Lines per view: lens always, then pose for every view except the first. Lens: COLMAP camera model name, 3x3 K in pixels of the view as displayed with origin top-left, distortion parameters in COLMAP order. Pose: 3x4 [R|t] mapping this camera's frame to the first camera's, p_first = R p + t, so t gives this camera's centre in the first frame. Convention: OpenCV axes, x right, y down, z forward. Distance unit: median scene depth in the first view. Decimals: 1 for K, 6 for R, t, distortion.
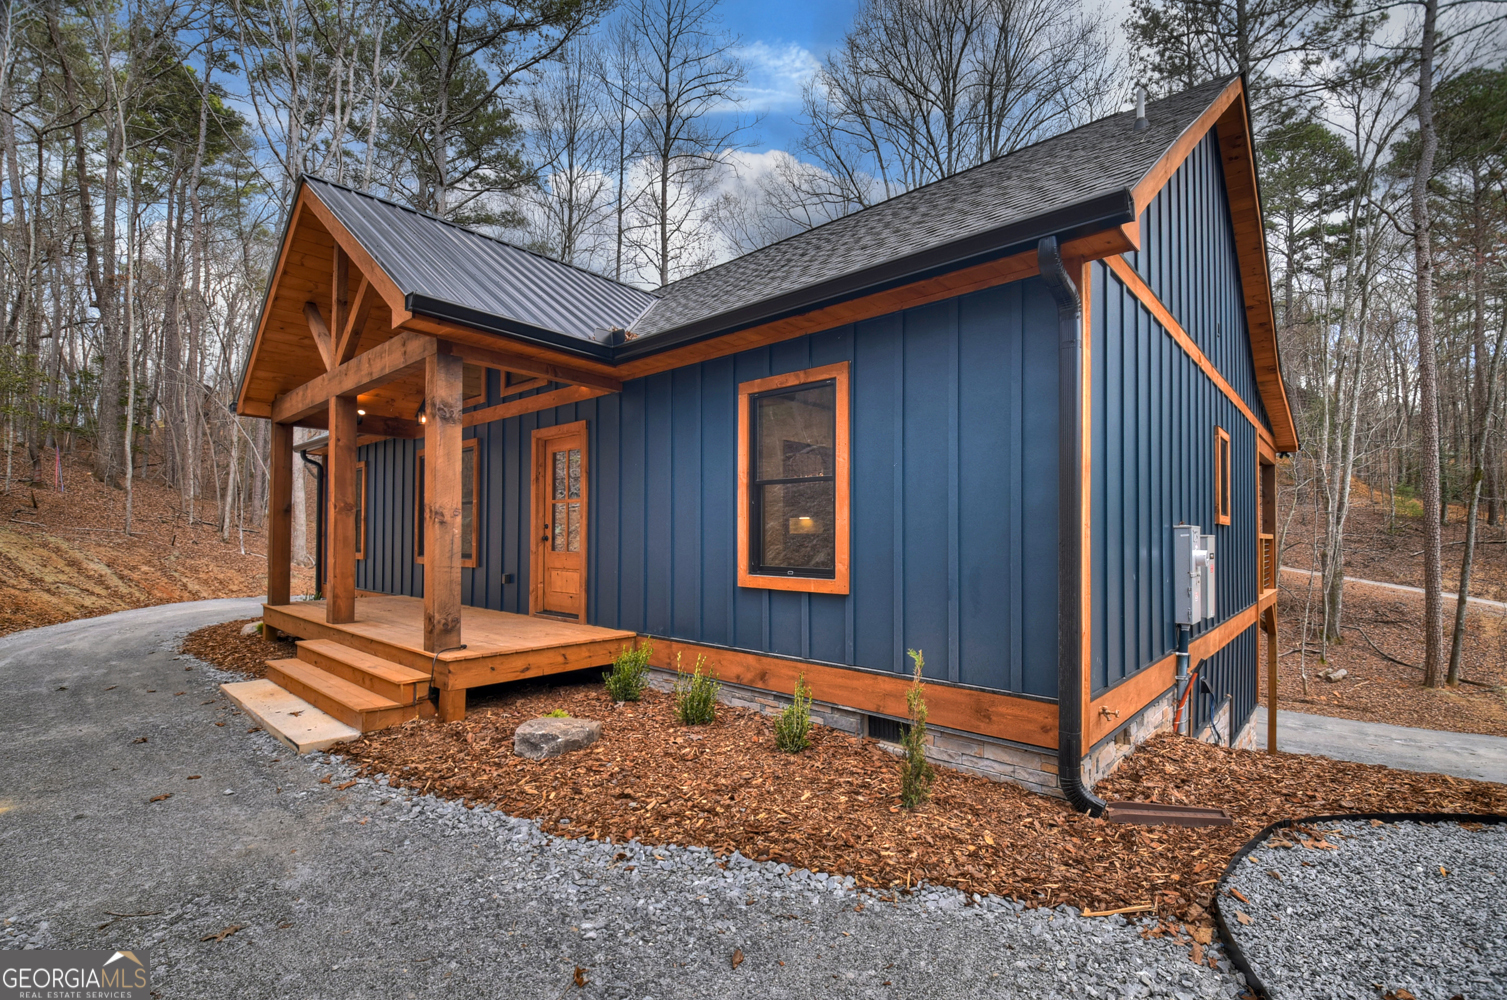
lens RADIAL K [[689.6, 0, 745.2], [0, 689.6, 537.9], [0, 0, 1]] dist [-0.015812, -0.000095]
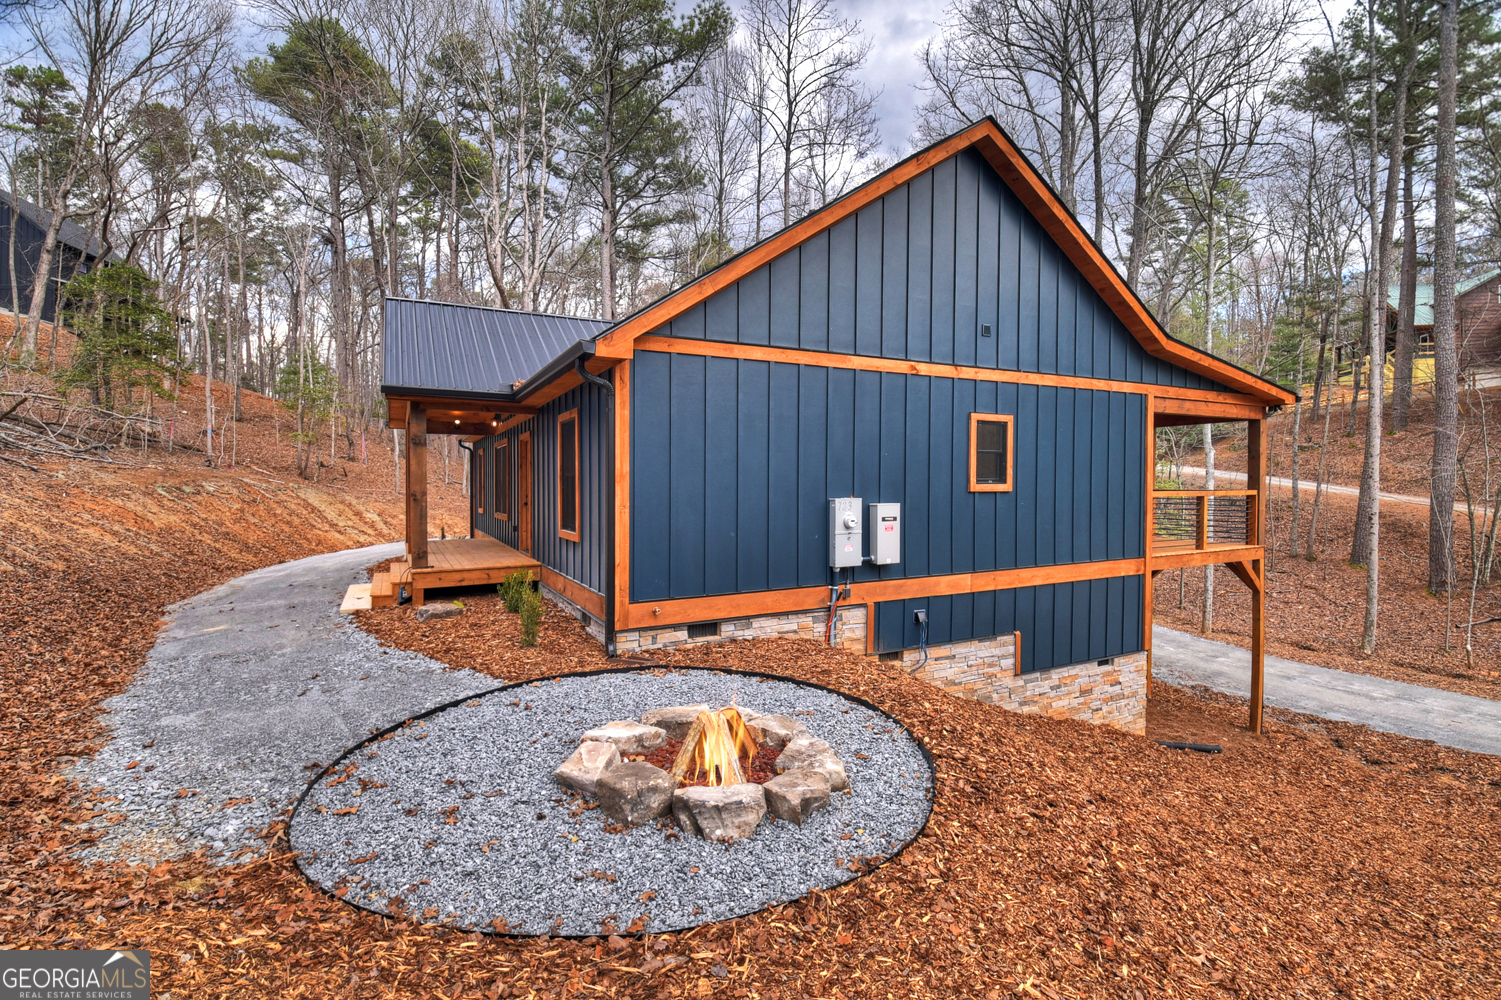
lens RADIAL K [[673.0, 0, 757.5], [0, 673.0, 502.7], [0, 0, 1]] dist [0.015972, 0.000069]
pose [[0.944961, -0.001212, -0.327182, 0.391021], [0.010886, 0.999556, 0.027738, -0.021319], [0.327003, -0.029773, 0.944554, -0.160723]]
